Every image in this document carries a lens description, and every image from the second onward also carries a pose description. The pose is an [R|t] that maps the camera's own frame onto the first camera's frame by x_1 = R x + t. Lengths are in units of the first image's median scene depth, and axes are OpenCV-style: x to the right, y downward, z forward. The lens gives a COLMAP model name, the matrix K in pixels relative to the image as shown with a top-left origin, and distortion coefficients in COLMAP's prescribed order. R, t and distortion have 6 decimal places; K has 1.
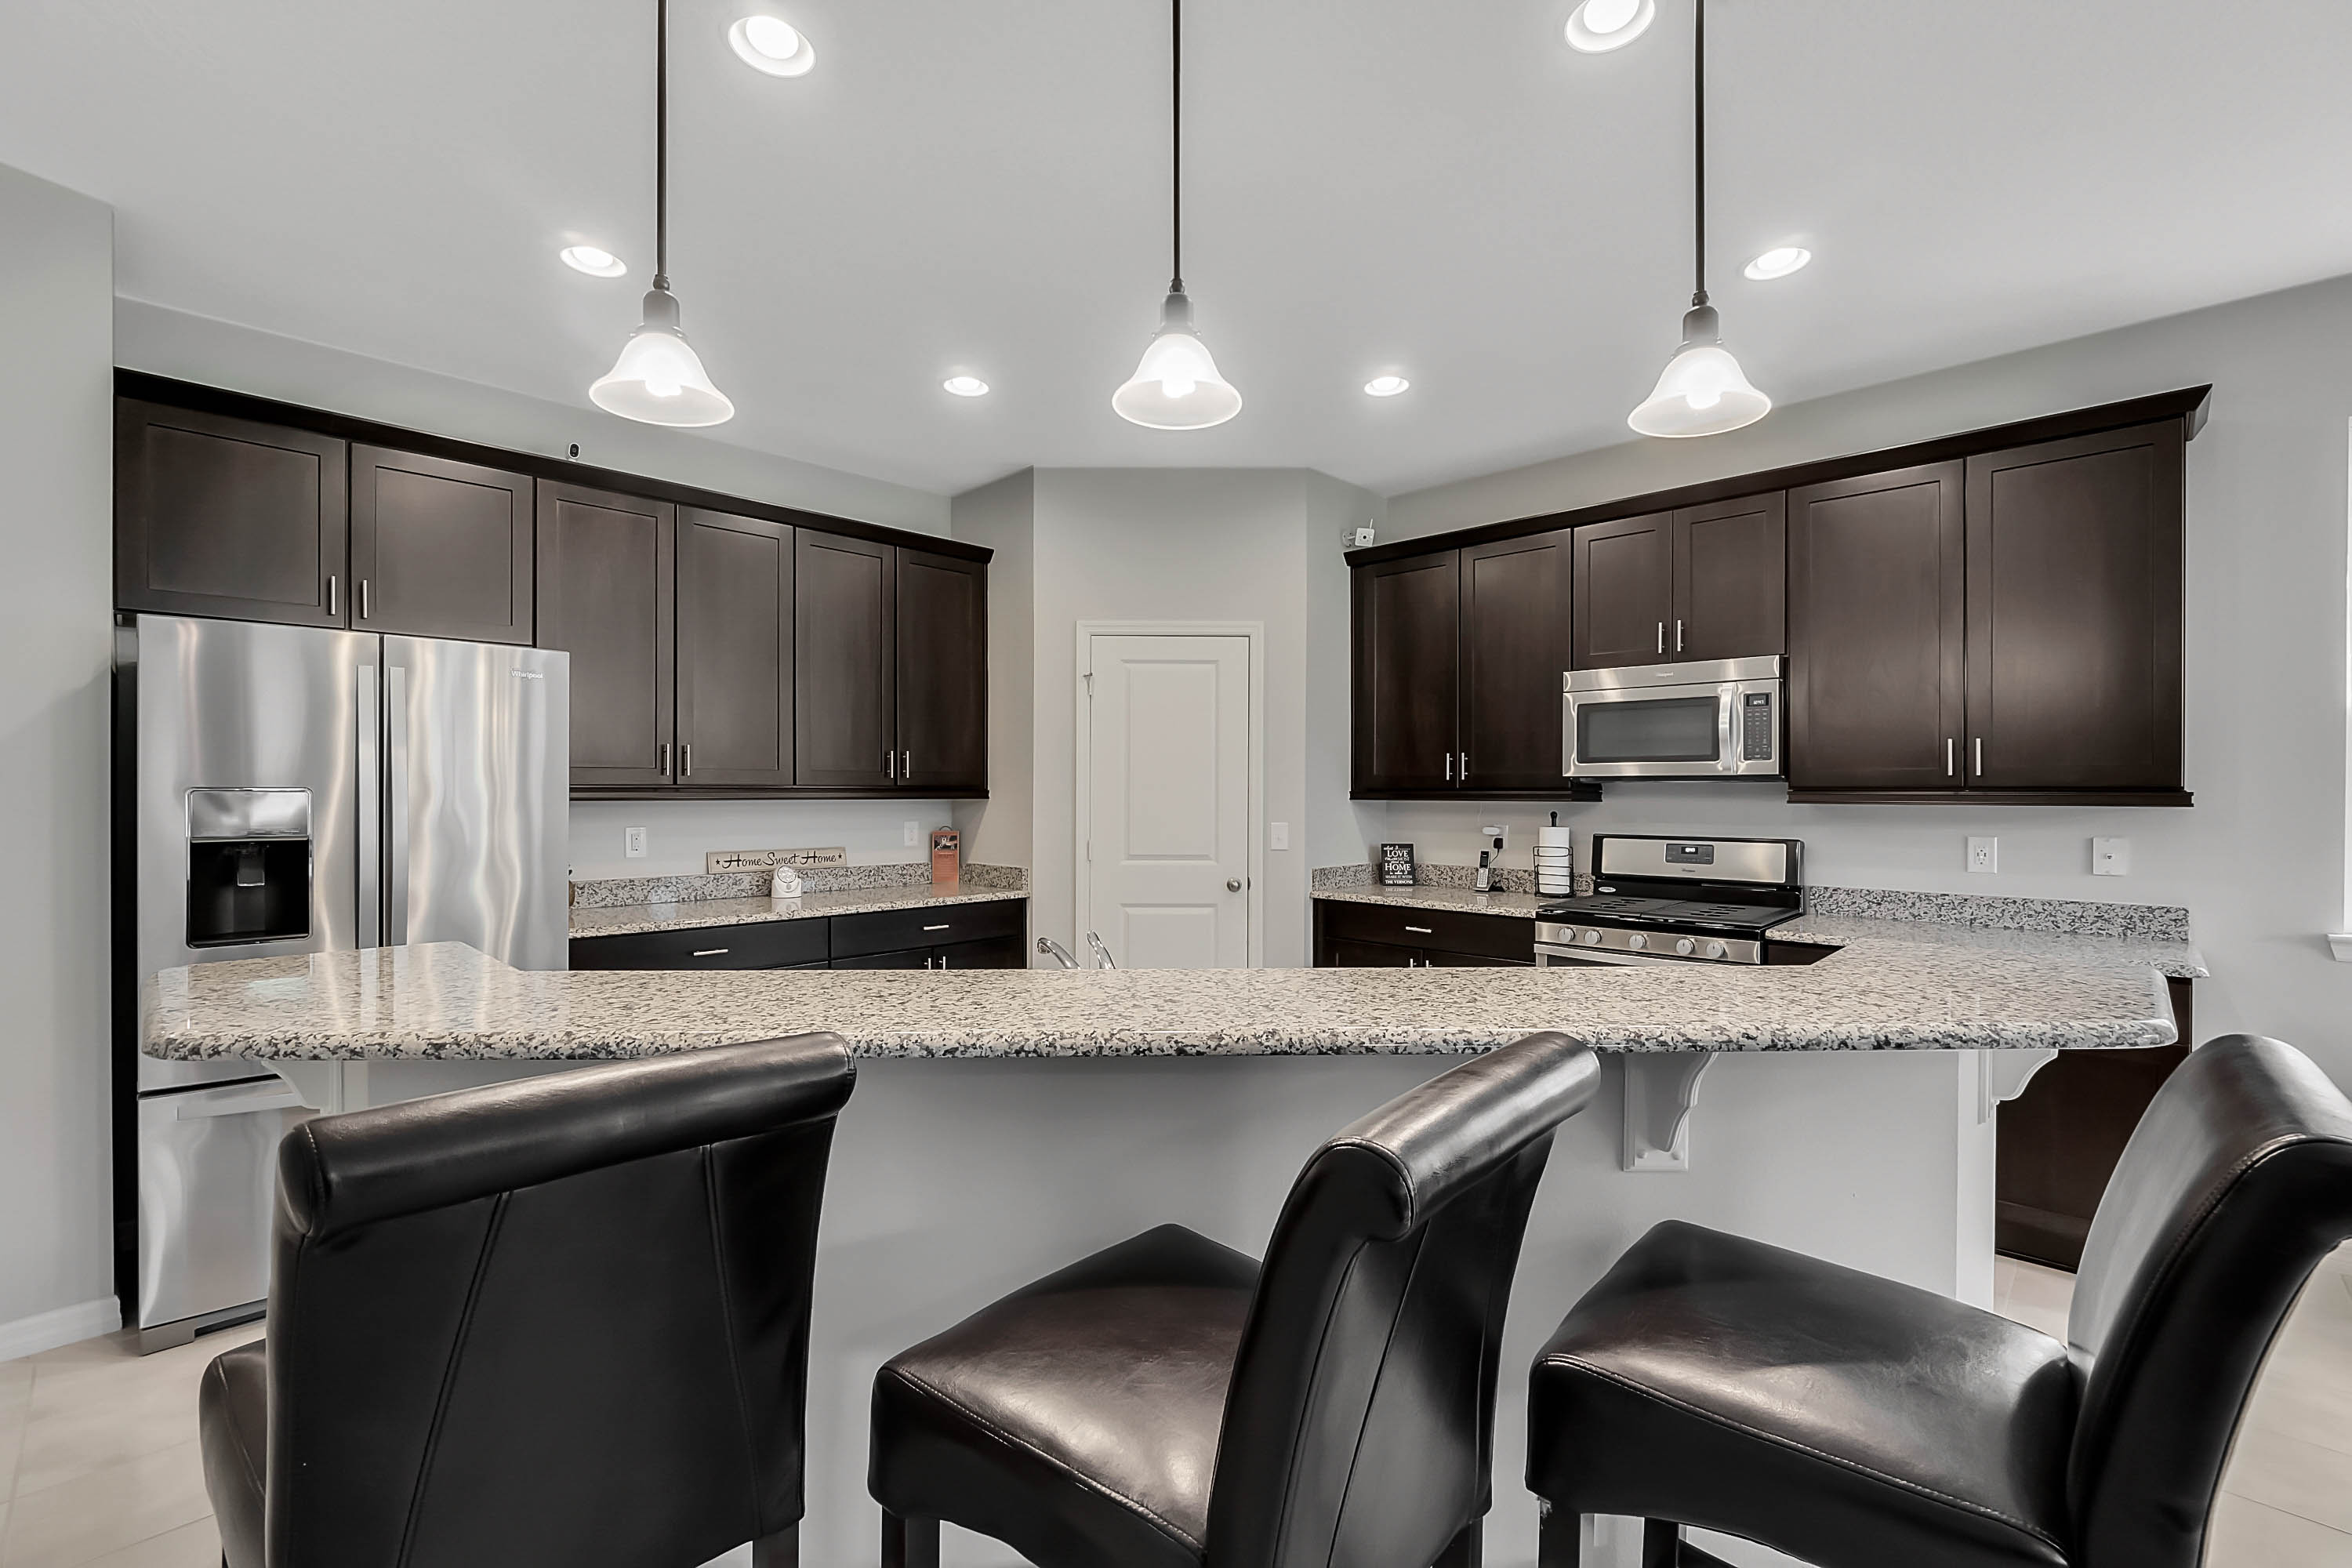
lens RADIAL K [[1010.0, 0, 1183.9], [0, 1010.0, 789.7], [0, 0, 1]] dist [-0.003569, 0.000802]
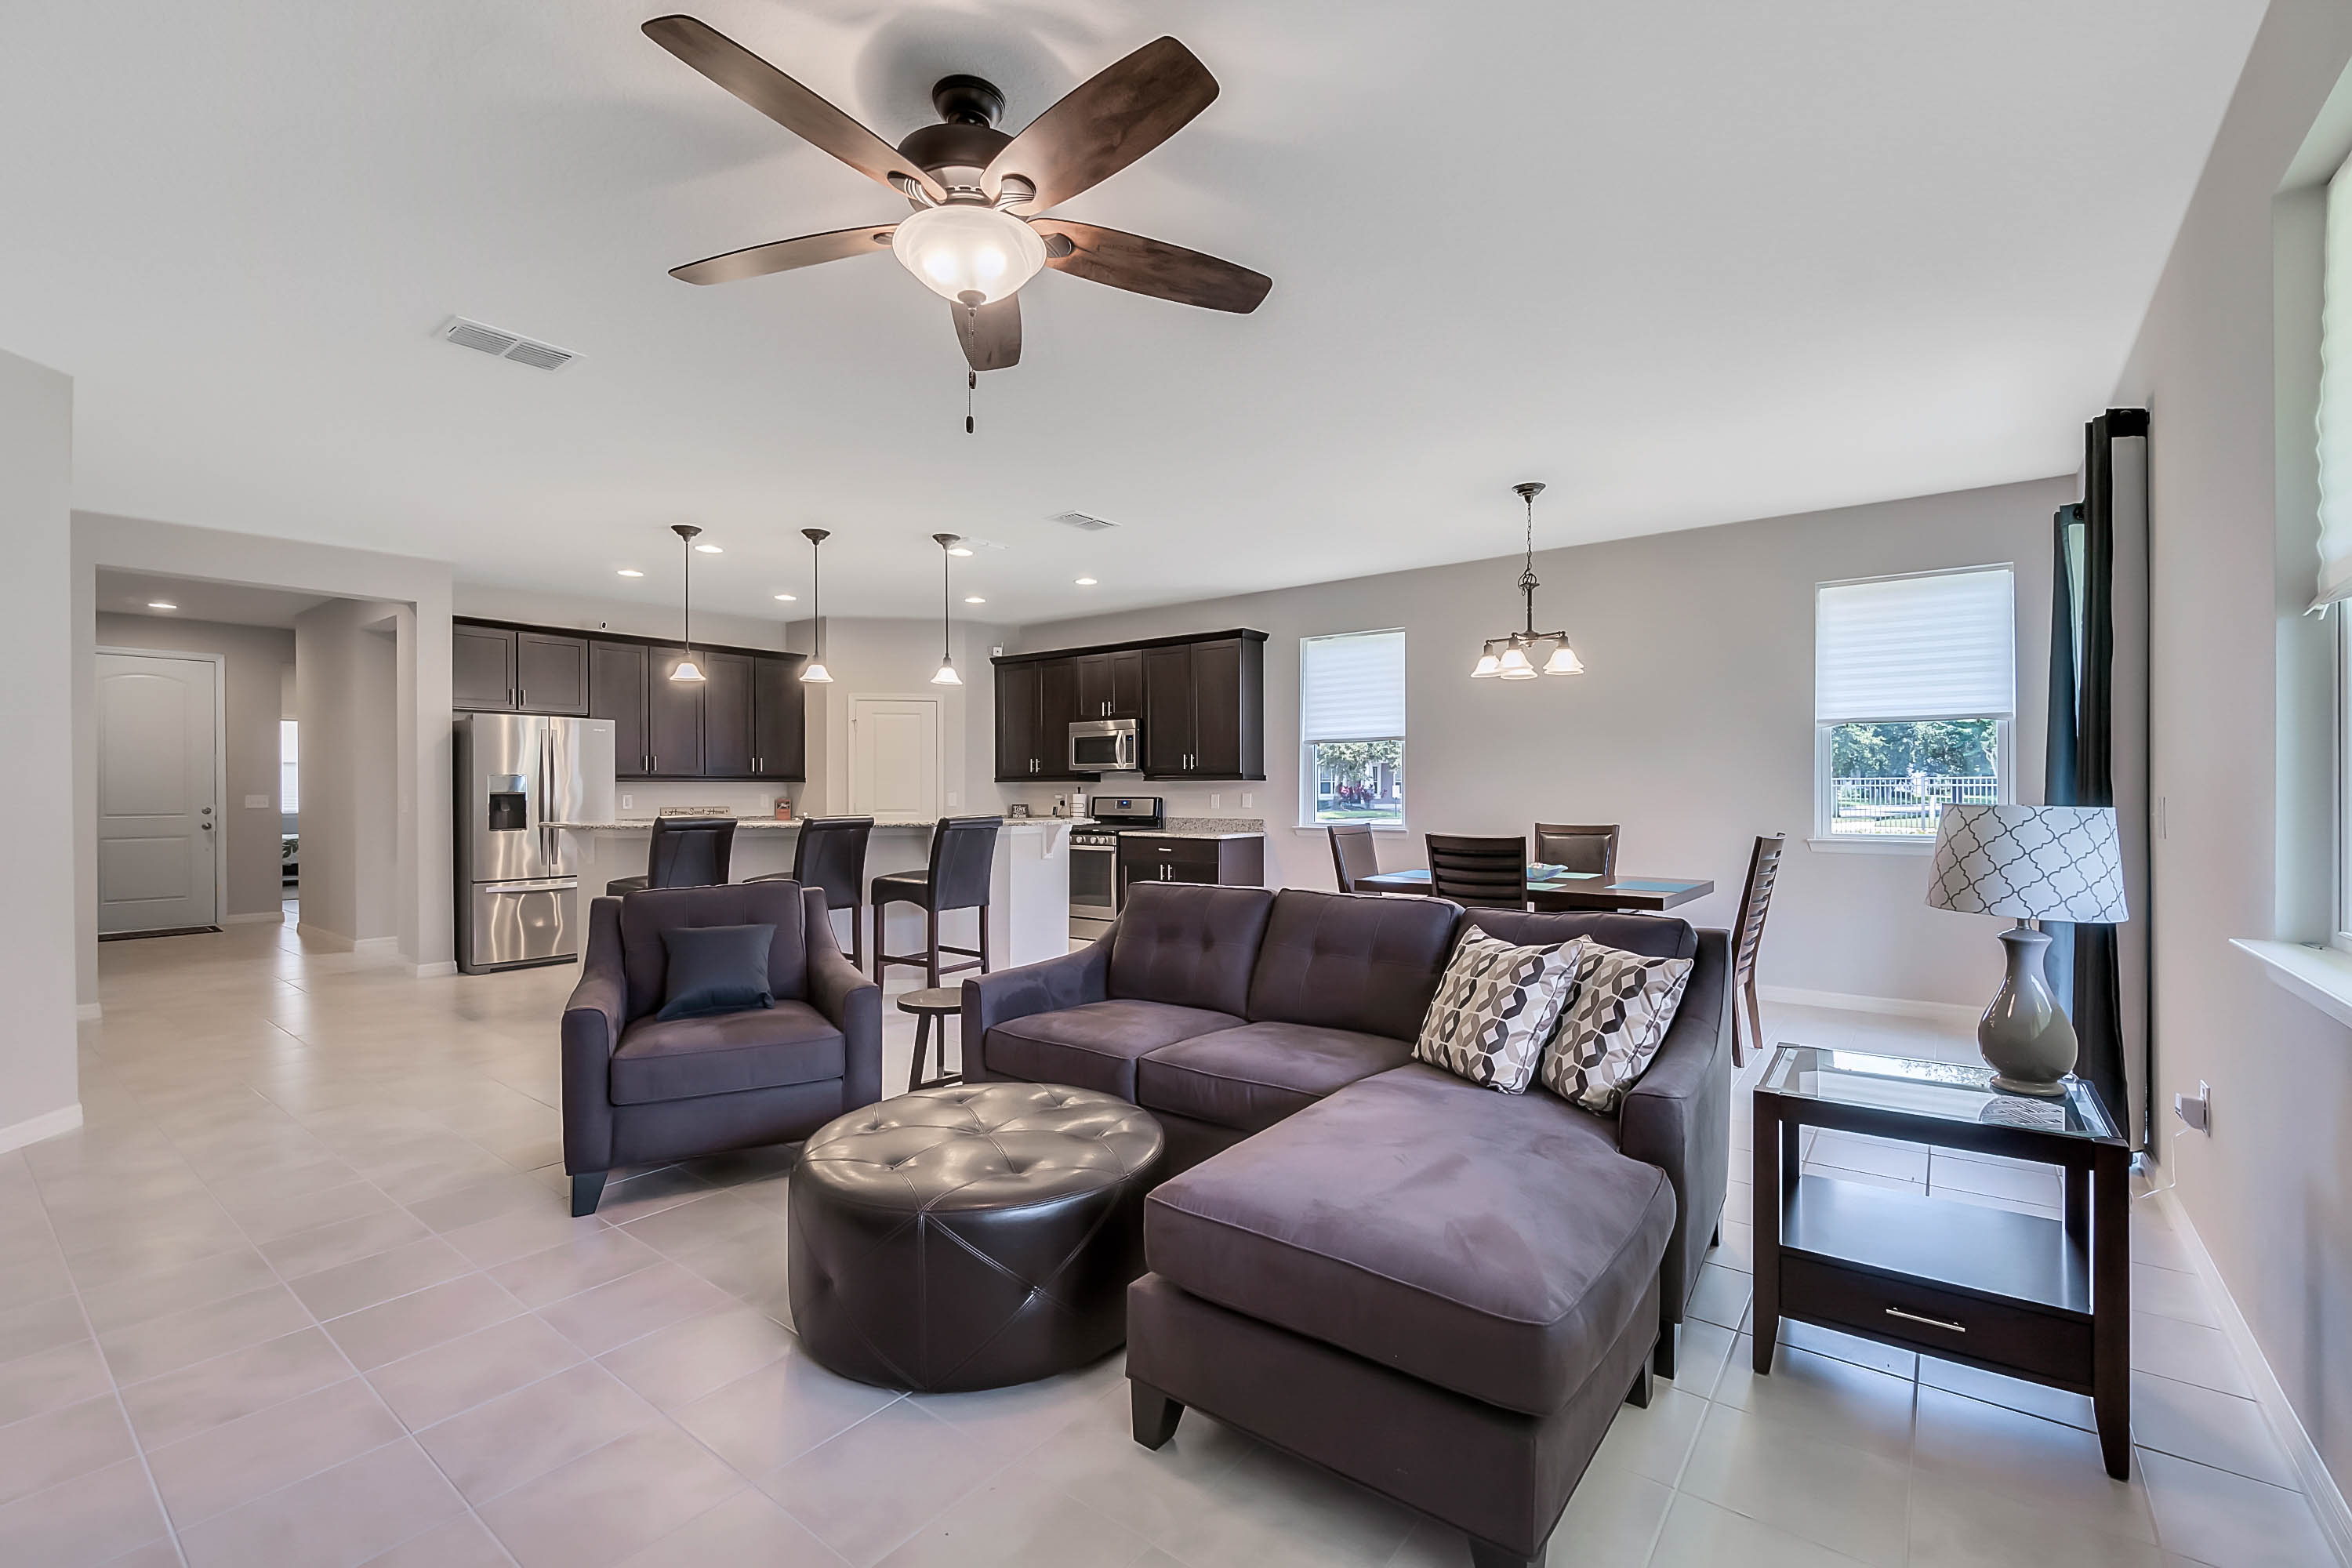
lens RADIAL K [[1010.0, 0, 1187.9], [0, 1010.0, 785.7], [0, 0, 1]] dist [-0.003569, 0.000802]
pose [[0.993939, -0.003181, 0.109890, 0.379894], [0.003217, 0.999995, -0.000151, 0.021675], [-0.109889, 0.000504, 0.993944, -1.188809]]
